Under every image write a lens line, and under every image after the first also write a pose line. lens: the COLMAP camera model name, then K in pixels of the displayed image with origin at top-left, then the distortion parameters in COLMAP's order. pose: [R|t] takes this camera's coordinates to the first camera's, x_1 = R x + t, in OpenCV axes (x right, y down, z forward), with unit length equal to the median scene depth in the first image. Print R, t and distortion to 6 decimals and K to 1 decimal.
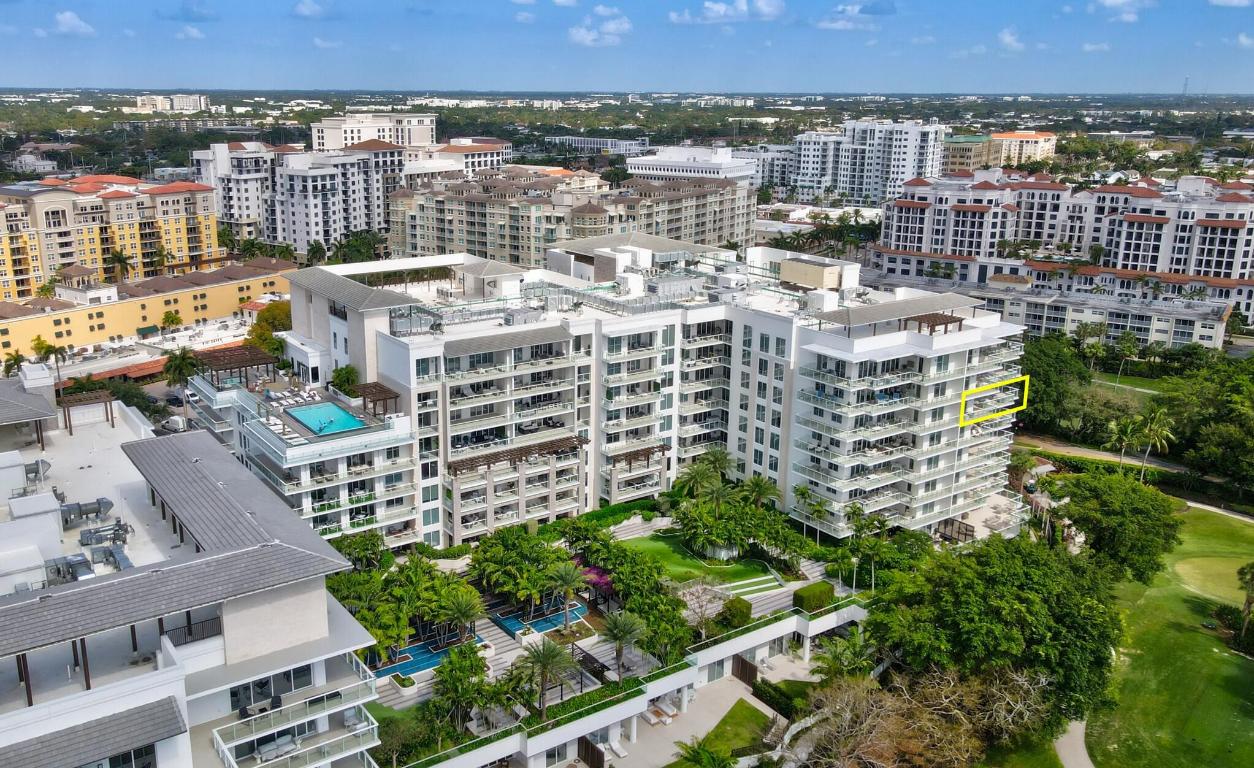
lens RADIAL K [[1047.6, 0, 627.0], [0, 1047.6, 384.0], [0, 0, 1]] dist [-0.045435, 0.099528]
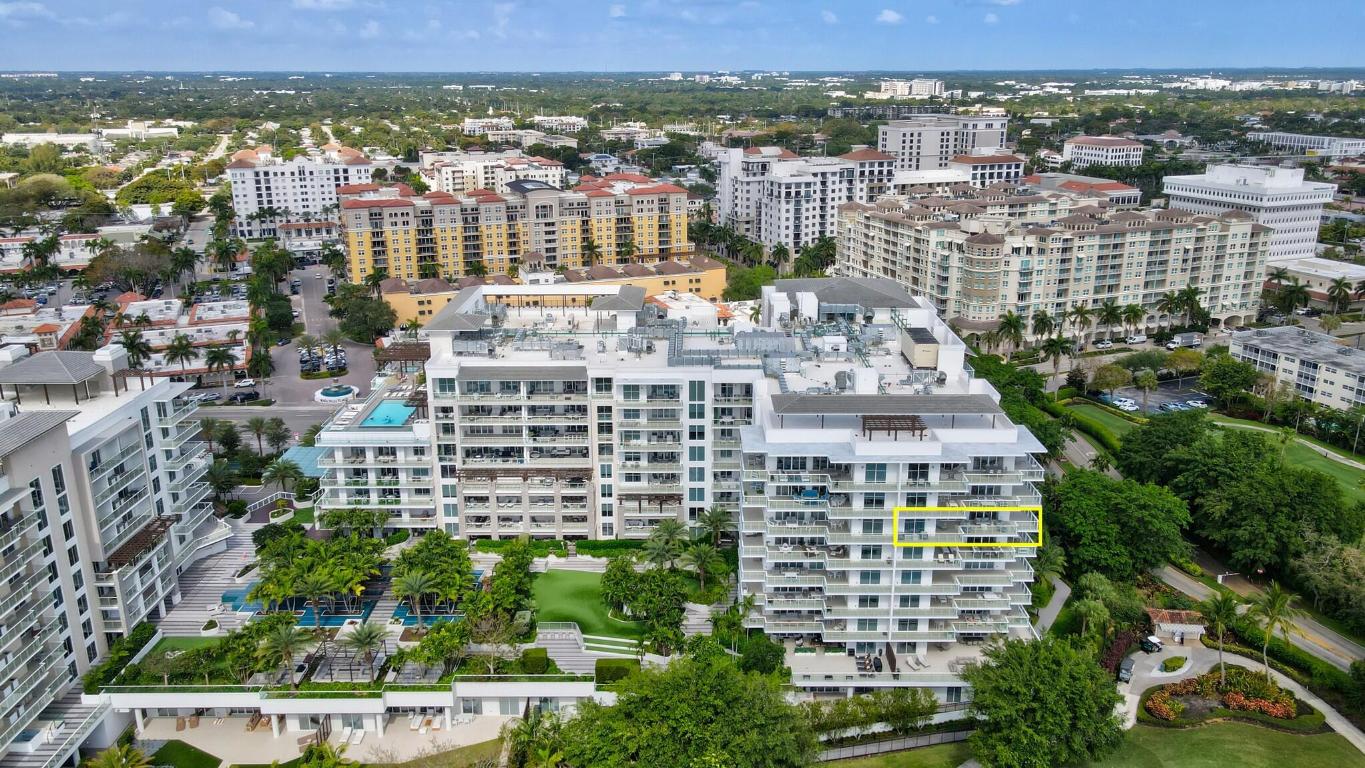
lens RADIAL K [[1014.7, 0, 634.6], [0, 1014.7, 378.5], [0, 0, 1]] dist [-0.002159, 0.008874]
pose [[0.821735, 0.156127, -0.548065, 0.209398], [-0.150615, 0.987041, 0.055355, -0.040930], [0.549605, 0.037059, 0.834602, 0.052958]]
